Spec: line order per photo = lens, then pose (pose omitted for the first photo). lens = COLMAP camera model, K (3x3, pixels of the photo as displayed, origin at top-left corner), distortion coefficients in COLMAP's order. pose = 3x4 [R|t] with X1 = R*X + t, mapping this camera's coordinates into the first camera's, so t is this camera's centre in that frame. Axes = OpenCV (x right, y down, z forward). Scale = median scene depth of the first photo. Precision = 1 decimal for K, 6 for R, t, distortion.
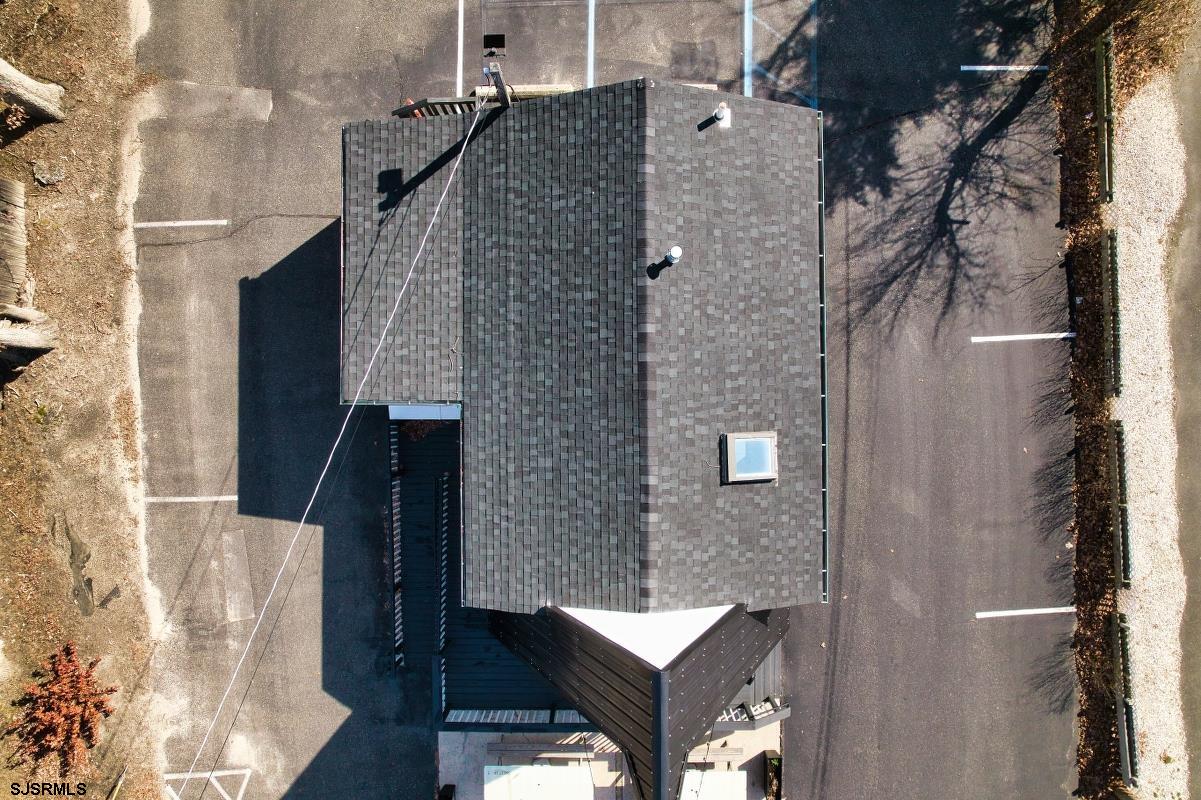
lens RADIAL K [[763.6, 0, 611.9], [0, 763.6, 407.2], [0, 0, 1]] dist [-0.077934, 0.072617]
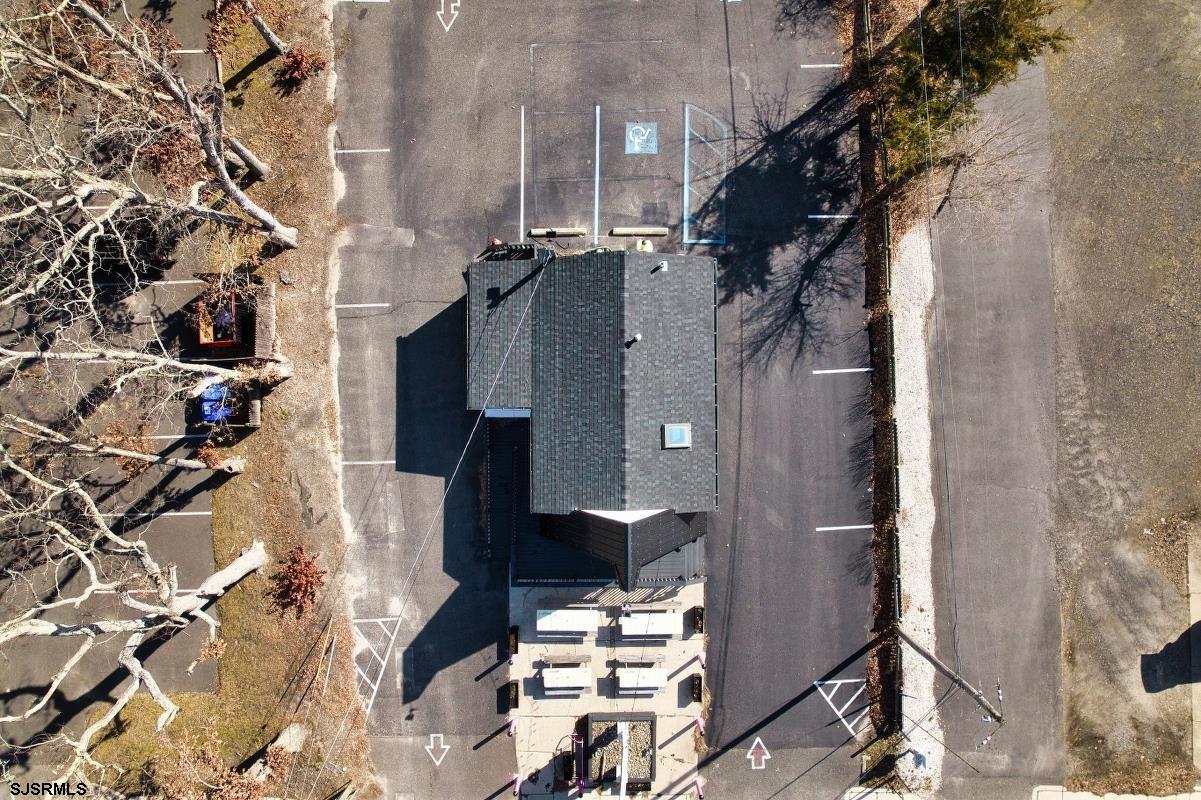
lens RADIAL K [[763.6, 0, 611.9], [0, 763.6, 407.2], [0, 0, 1]] dist [-0.077934, 0.072617]
pose [[0.999998, 0.000897, 0.001733, 0.005523], [-0.000894, 0.999998, -0.001500, -0.005146], [-0.001735, 0.001498, 0.999997, -0.773263]]
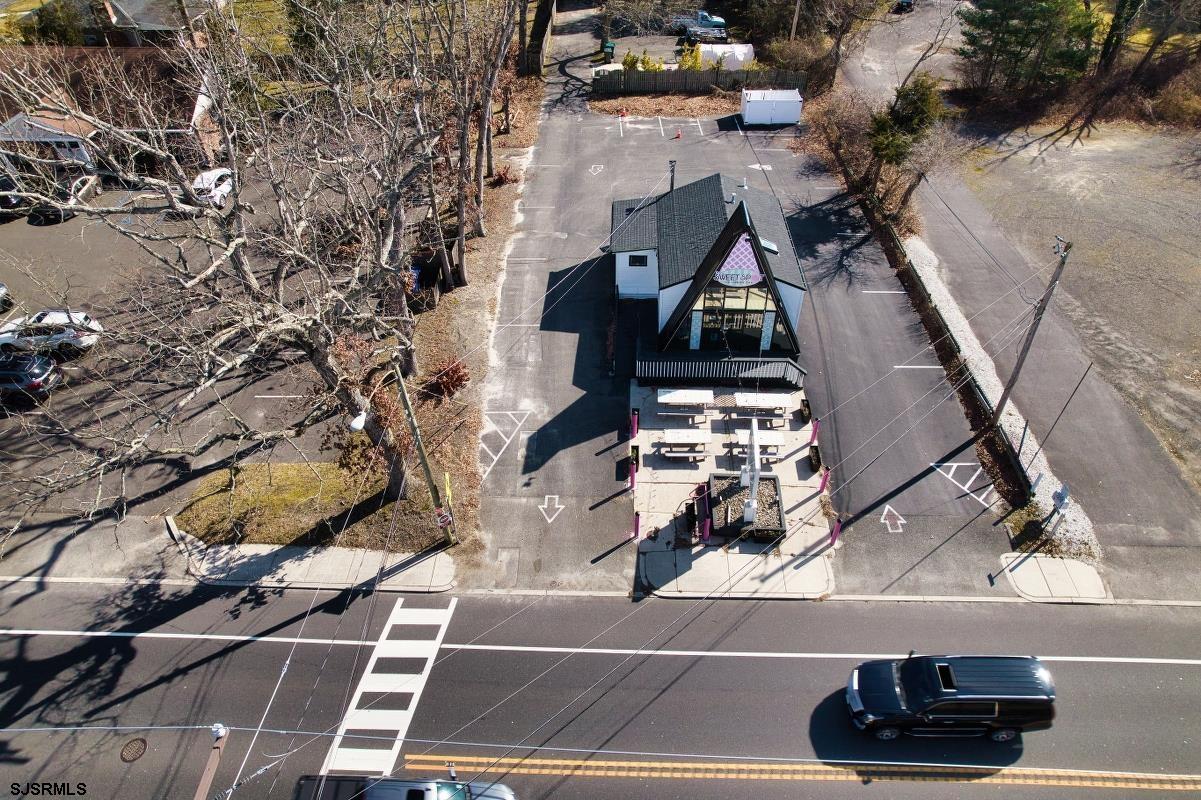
lens RADIAL K [[782.6, 0, 602.4], [0, 782.6, 399.0], [0, 0, 1]] dist [-0.083626, 0.070535]
pose [[0.999174, 0.019012, -0.035912, -0.230271], [-0.039510, 0.660962, -0.749378, 1.948886], [0.009490, 0.750178, 0.661168, -0.333429]]
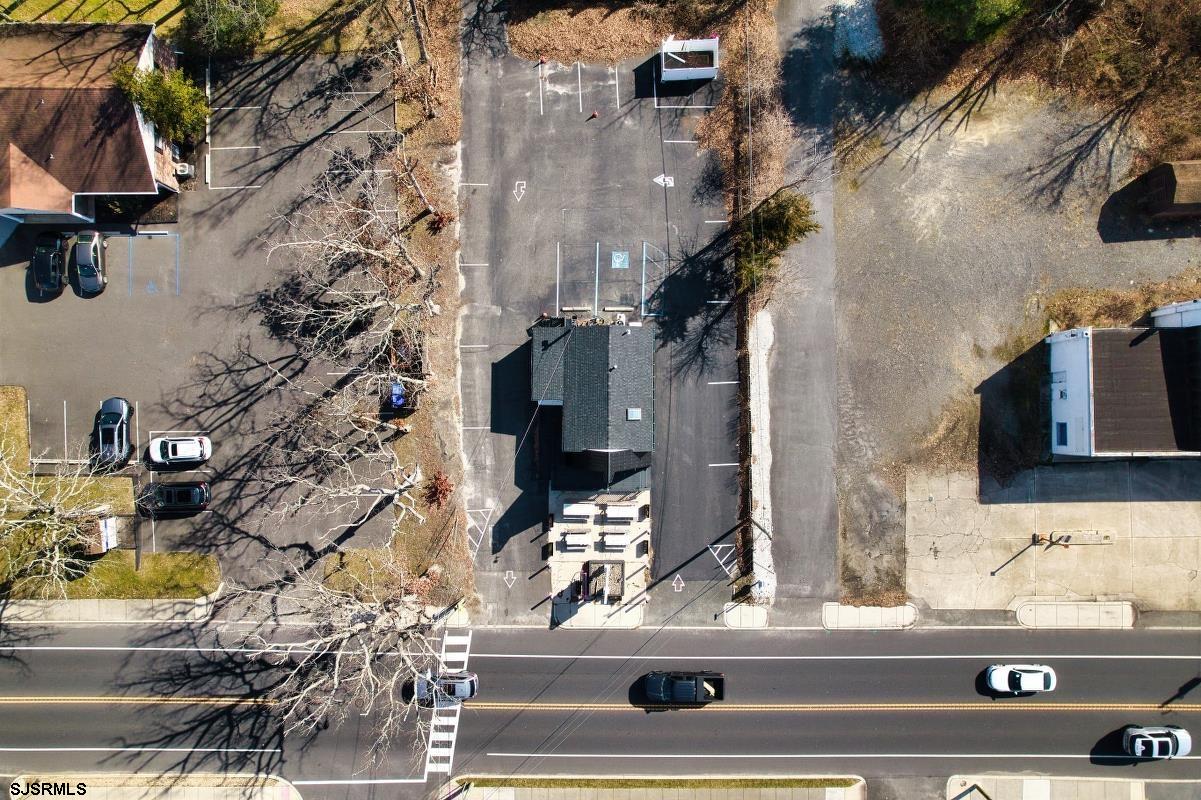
lens RADIAL K [[754.0, 0, 609.5], [0, 754.0, 406.2], [0, 0, 1]] dist [-0.038362, -0.000237]
pose [[0.999932, 0.011627, 0.000705, 0.034539], [-0.011627, 0.999932, -0.000552, 0.019421], [-0.000711, 0.000544, 1.000000, -2.384477]]
